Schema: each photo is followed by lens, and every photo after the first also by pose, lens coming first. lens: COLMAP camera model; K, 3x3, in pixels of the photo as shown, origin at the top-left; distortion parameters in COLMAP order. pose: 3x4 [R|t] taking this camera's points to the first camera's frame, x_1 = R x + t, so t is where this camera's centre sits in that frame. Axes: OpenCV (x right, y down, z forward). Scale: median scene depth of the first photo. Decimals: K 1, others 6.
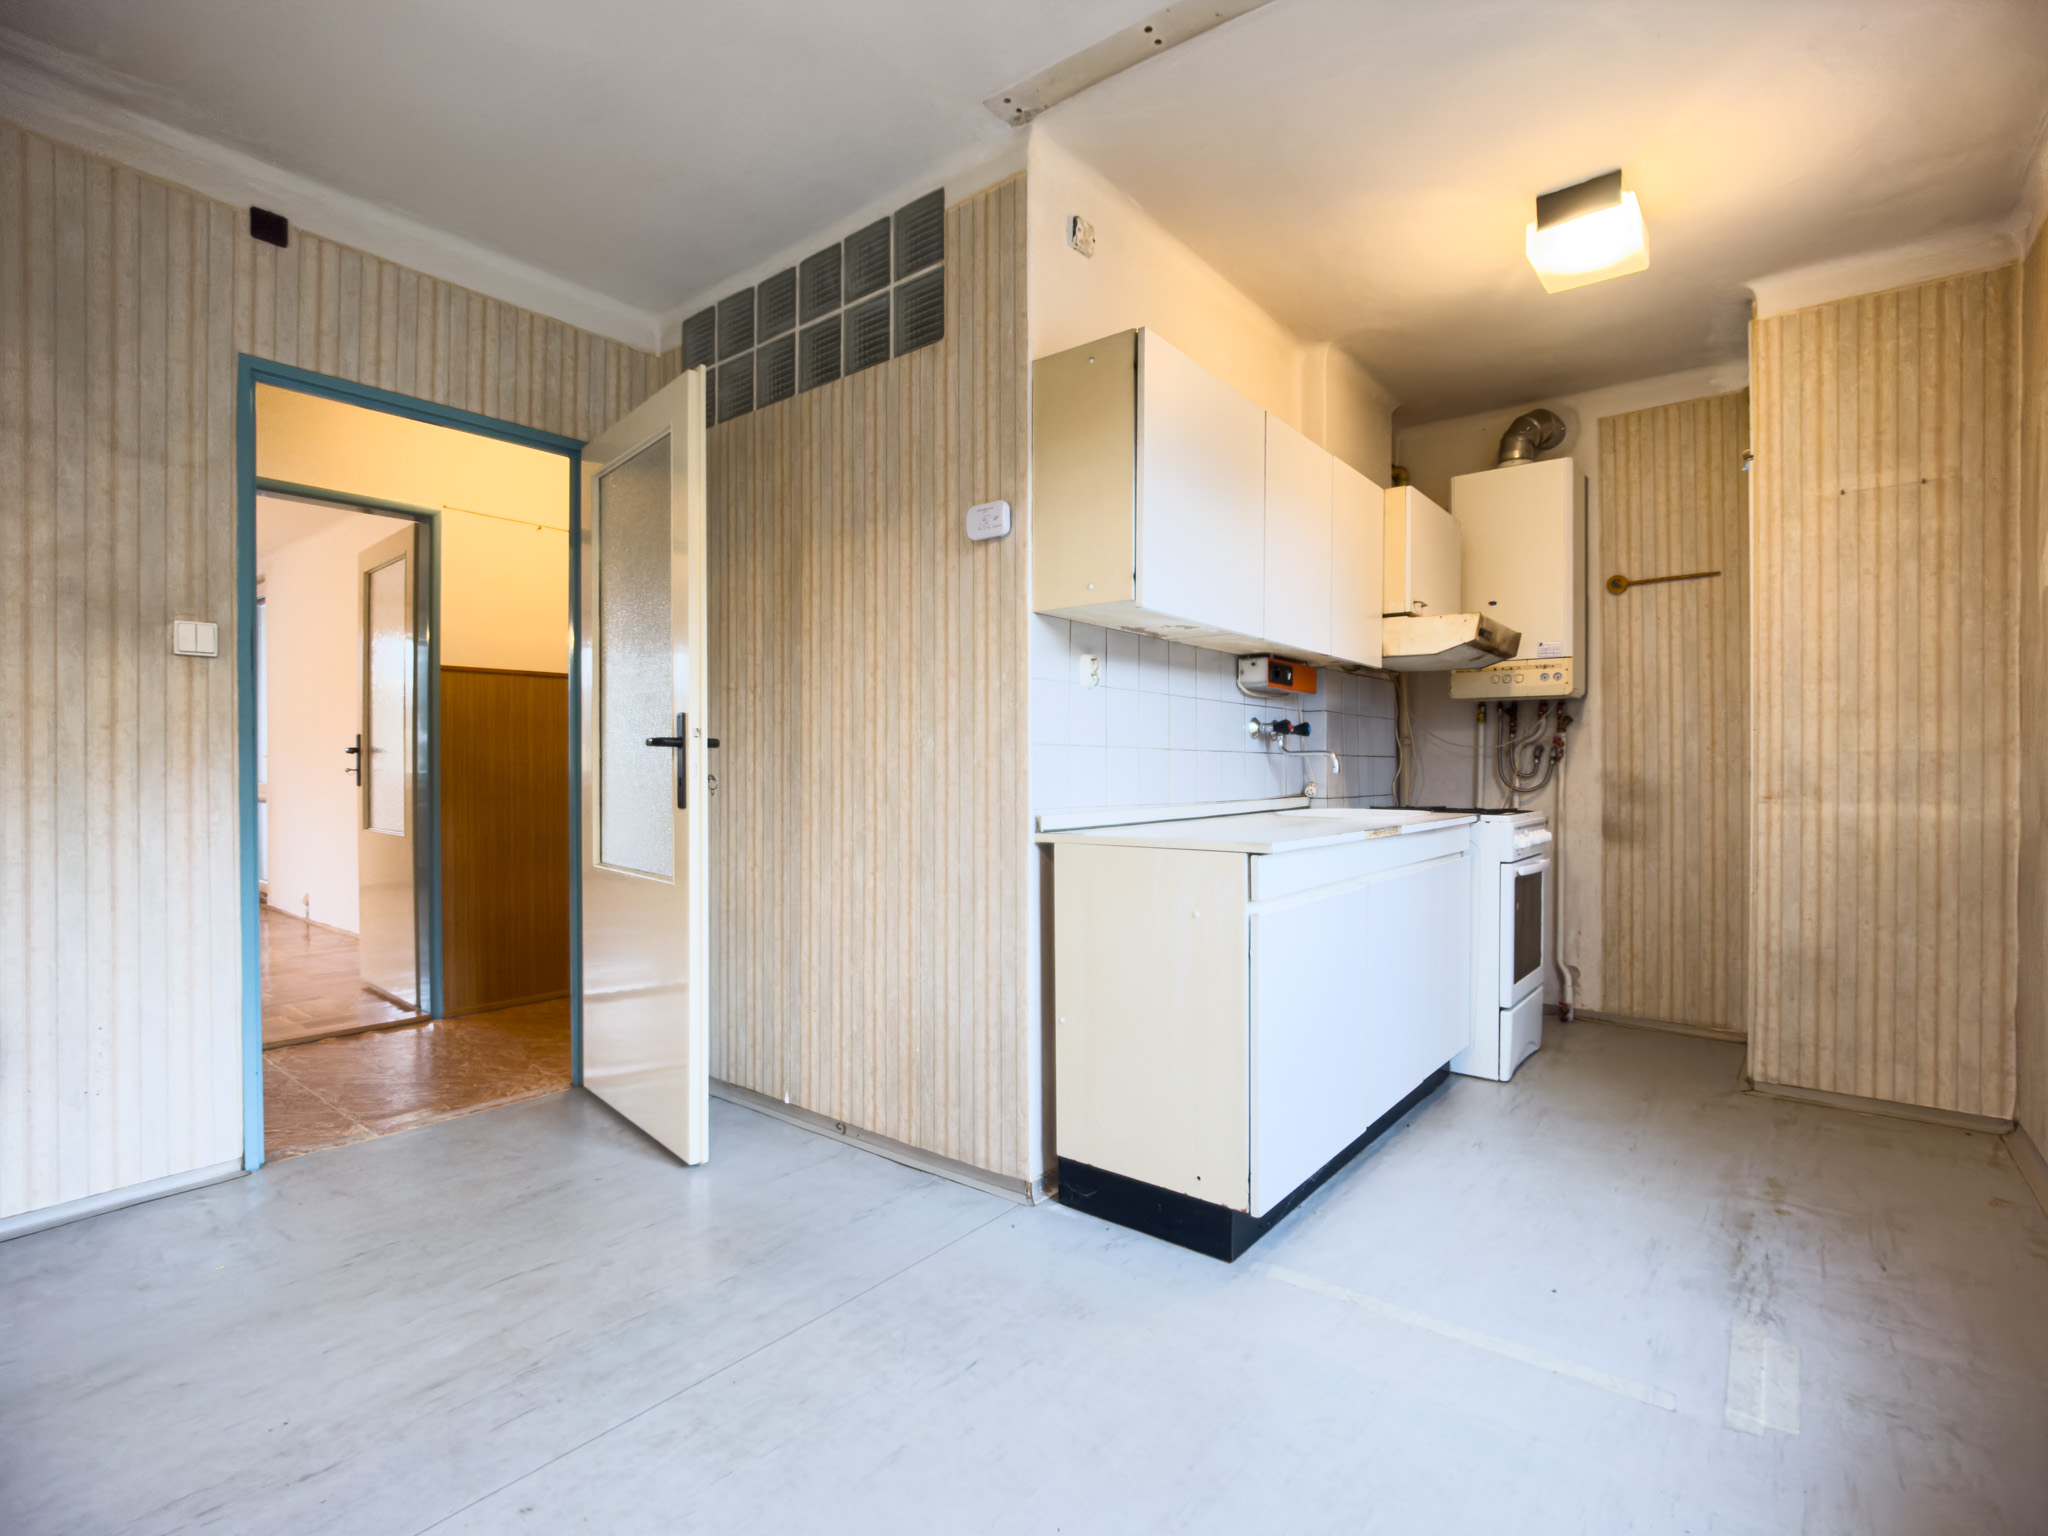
lens RADIAL K [[964.7, 0, 1039.4], [0, 964.7, 771.1], [0, 0, 1]] dist [-0.021236, 0.005770]
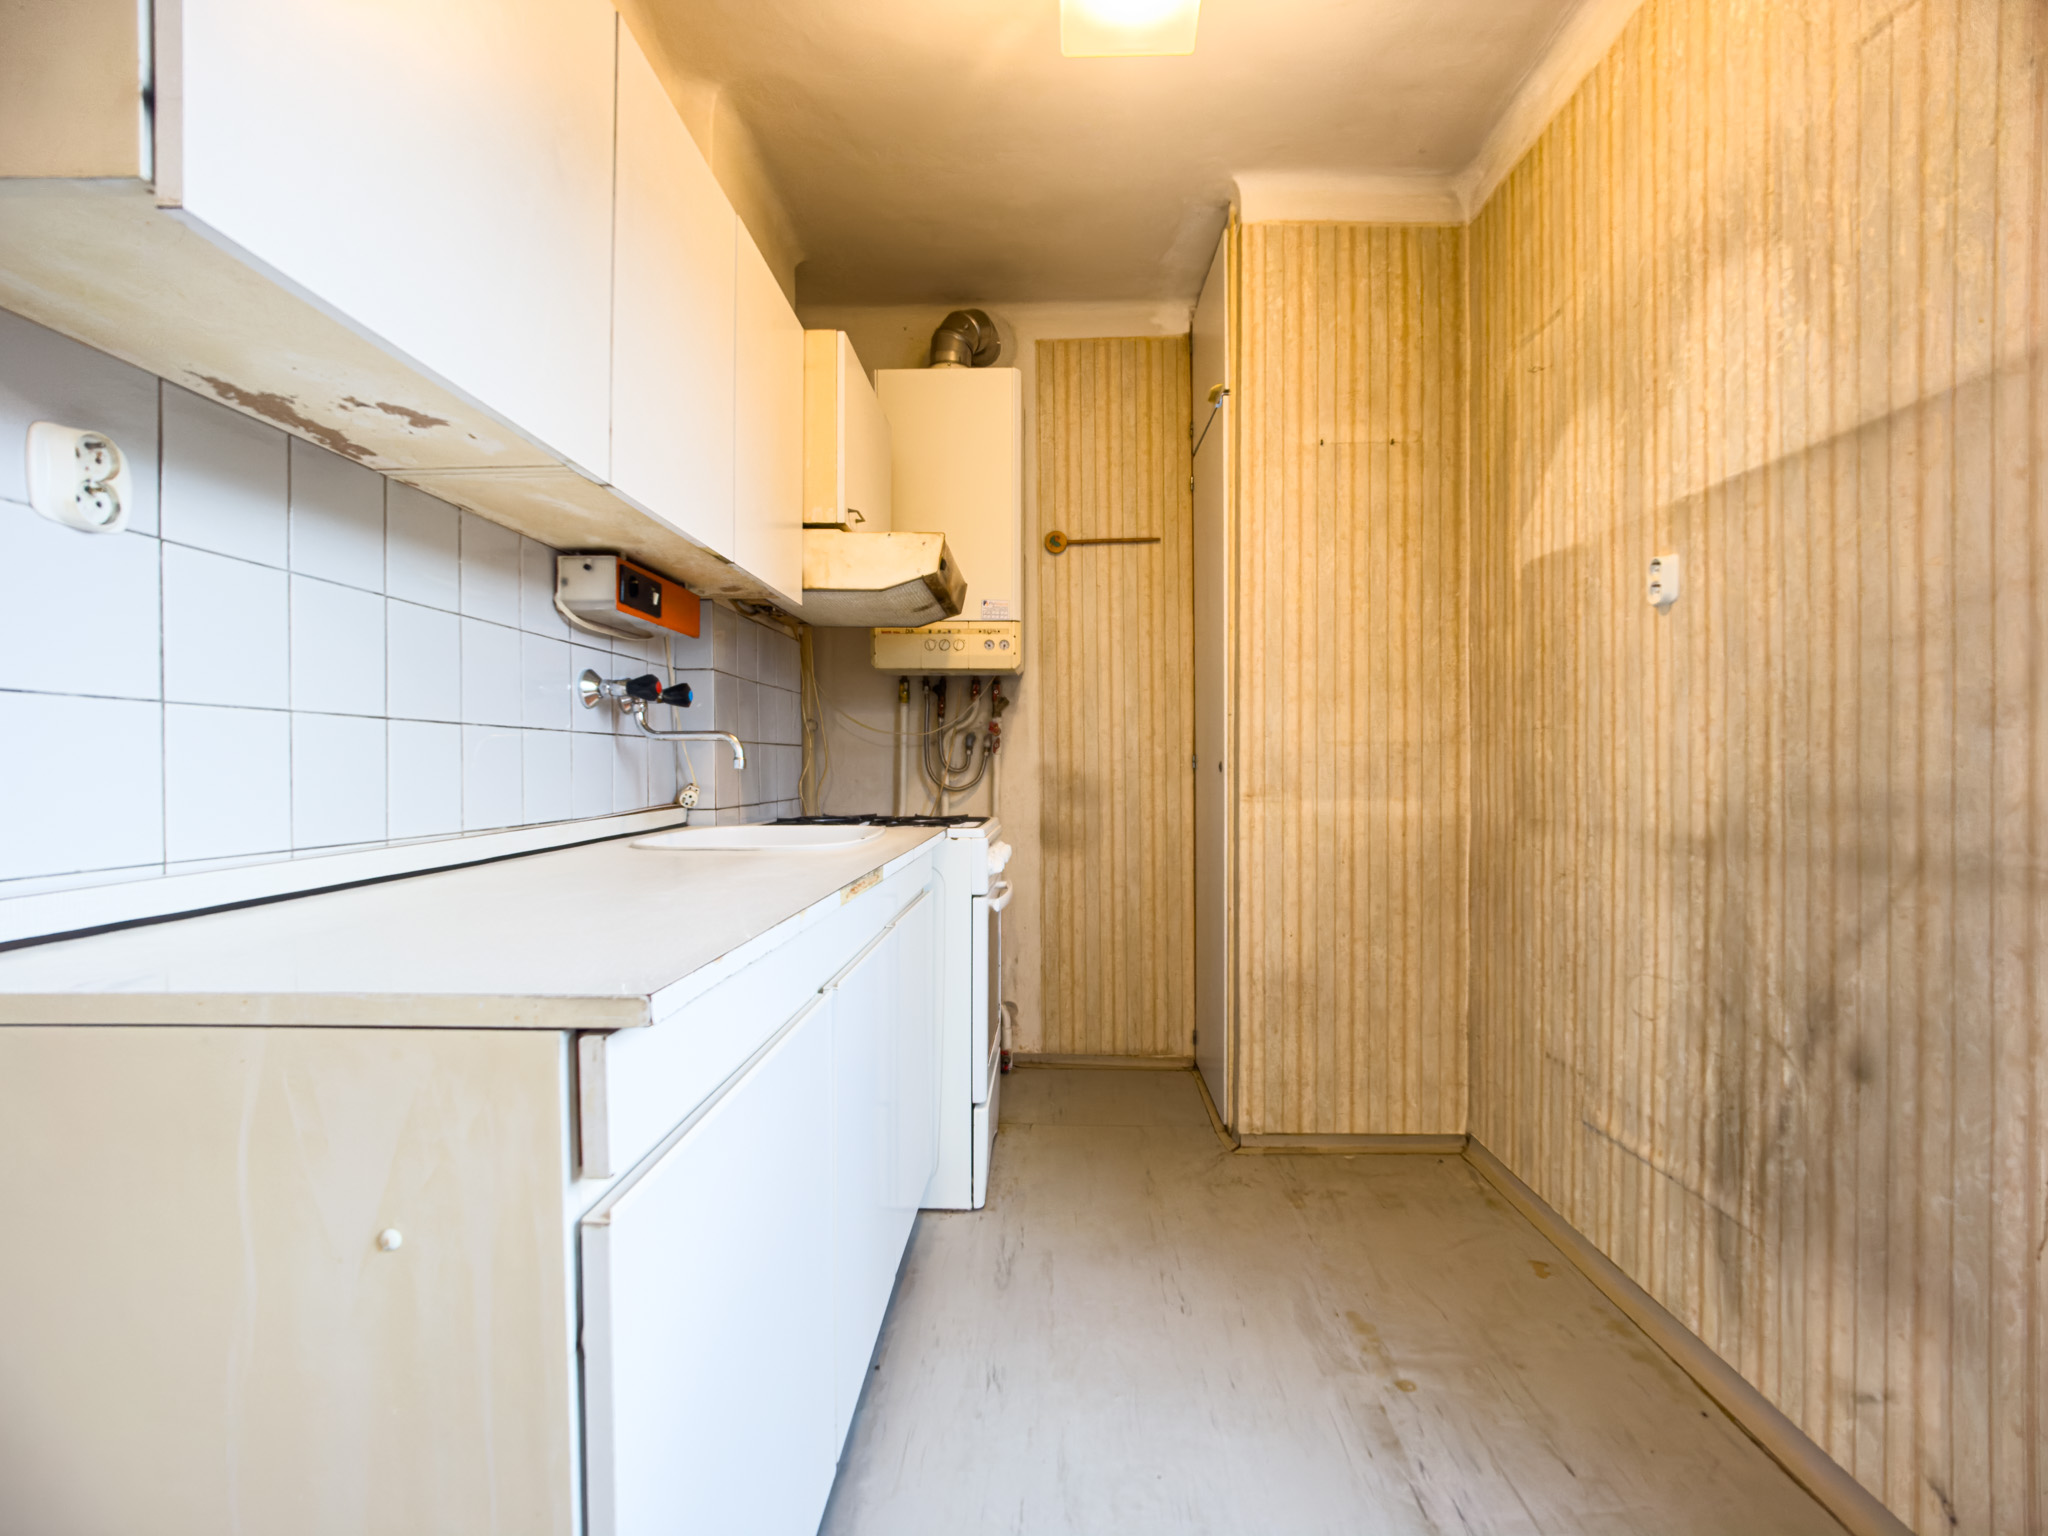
lens RADIAL K [[964.7, 0, 1039.4], [0, 964.7, 771.1], [0, 0, 1]] dist [-0.021236, 0.005770]
pose [[0.792577, -0.006259, 0.609739, 0.098622], [0.003209, 0.999976, 0.006094, 0.000681], [-0.609763, -0.002873, 0.792579, 0.439637]]
